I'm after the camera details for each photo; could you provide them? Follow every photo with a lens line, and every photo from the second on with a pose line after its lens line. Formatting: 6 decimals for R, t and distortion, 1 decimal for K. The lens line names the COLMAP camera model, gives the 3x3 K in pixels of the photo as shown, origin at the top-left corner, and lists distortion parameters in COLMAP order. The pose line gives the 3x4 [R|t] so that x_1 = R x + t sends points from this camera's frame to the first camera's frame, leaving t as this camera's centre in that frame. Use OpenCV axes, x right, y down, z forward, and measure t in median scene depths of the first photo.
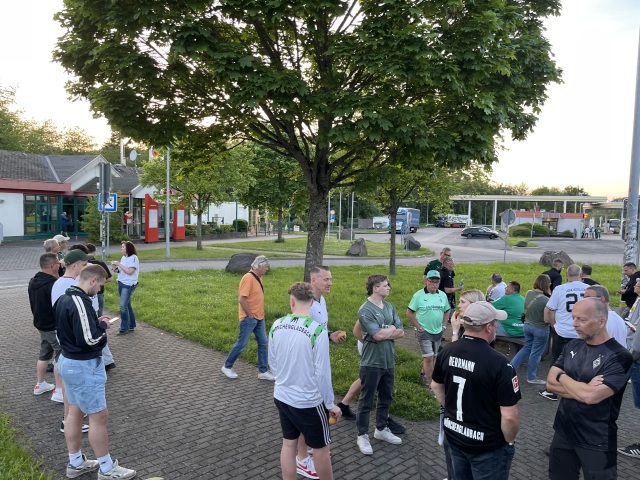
lens RADIAL K [[480.8, 0, 317.7], [0, 480.8, 242.7], [0, 0, 1]] dist [0.066333, -0.085401]
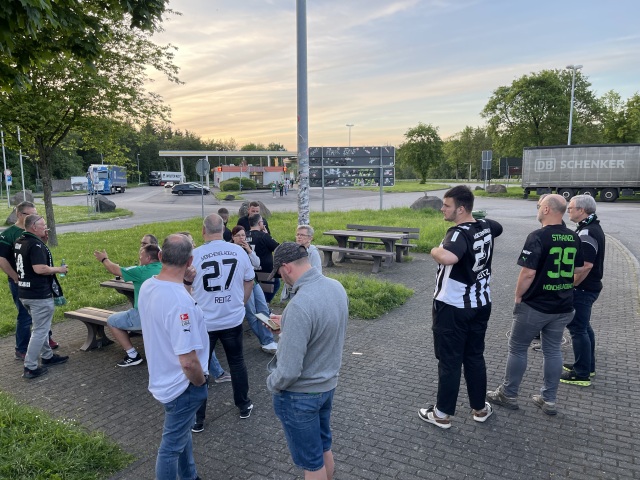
lens RADIAL K [[480.8, 0, 317.7], [0, 480.8, 242.7], [0, 0, 1]] dist [0.066333, -0.085401]
pose [[0.845171, -0.111292, 0.522781, 0.191691], [0.066357, 0.992363, 0.103981, 0.015279], [-0.530361, -0.053191, 0.846101, 0.243746]]
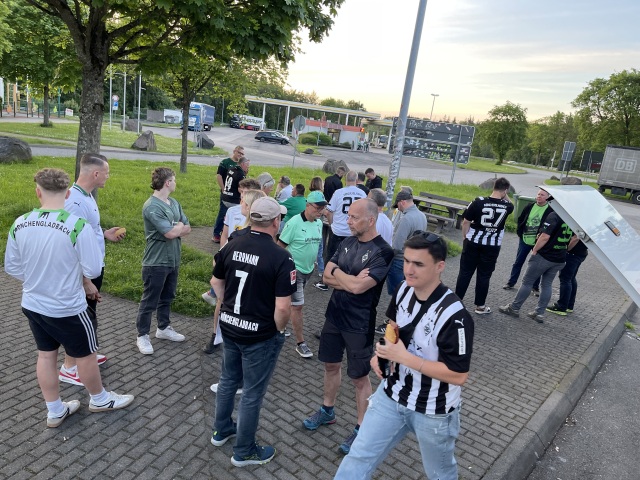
lens RADIAL K [[480.8, 0, 317.7], [0, 480.8, 242.7], [0, 0, 1]] dist [0.066333, -0.085401]
pose [[0.911373, -0.003291, 0.411569, 0.006554], [-0.080388, 0.979286, 0.185840, 0.005343], [-0.403656, -0.202455, 0.892230, 0.020989]]
